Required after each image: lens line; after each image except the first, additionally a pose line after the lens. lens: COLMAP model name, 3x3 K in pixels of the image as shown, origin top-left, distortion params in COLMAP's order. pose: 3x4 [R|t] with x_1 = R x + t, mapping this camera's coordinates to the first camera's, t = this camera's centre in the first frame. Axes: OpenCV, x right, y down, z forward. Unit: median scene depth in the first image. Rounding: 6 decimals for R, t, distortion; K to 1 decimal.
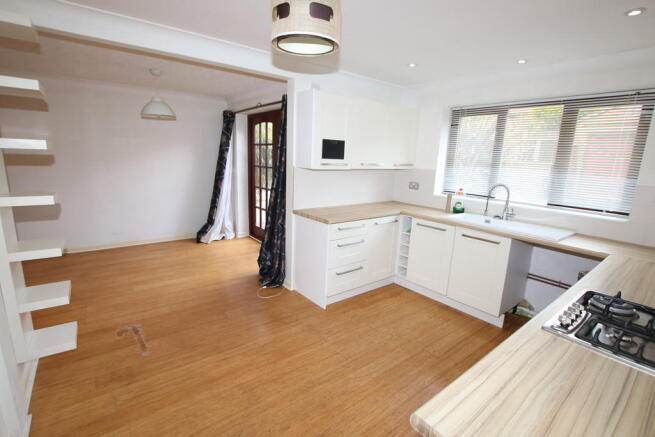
lens RADIAL K [[303.8, 0, 329.4], [0, 303.8, 220.0], [0, 0, 1]] dist [-0.024363, -0.000485]
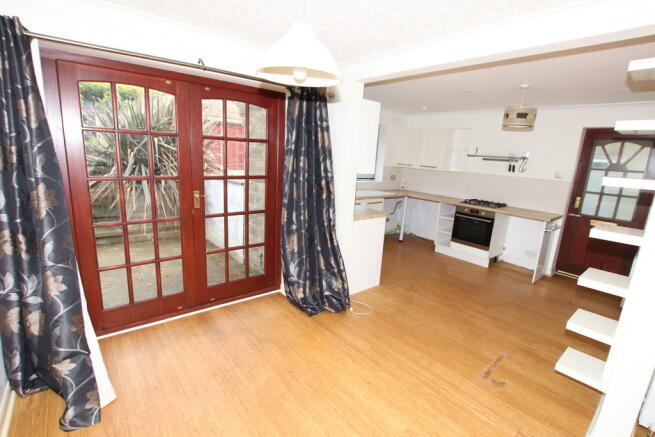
lens RADIAL K [[303.8, 0, 330.0], [0, 303.8, 221.8], [0, 0, 1]] dist [-0.024363, -0.000485]
pose [[-0.017355, -0.248222, 0.968548, -1.404164], [0.141413, 0.958347, 0.248142, -0.364155], [-0.989799, 0.141272, 0.018469, 1.392674]]
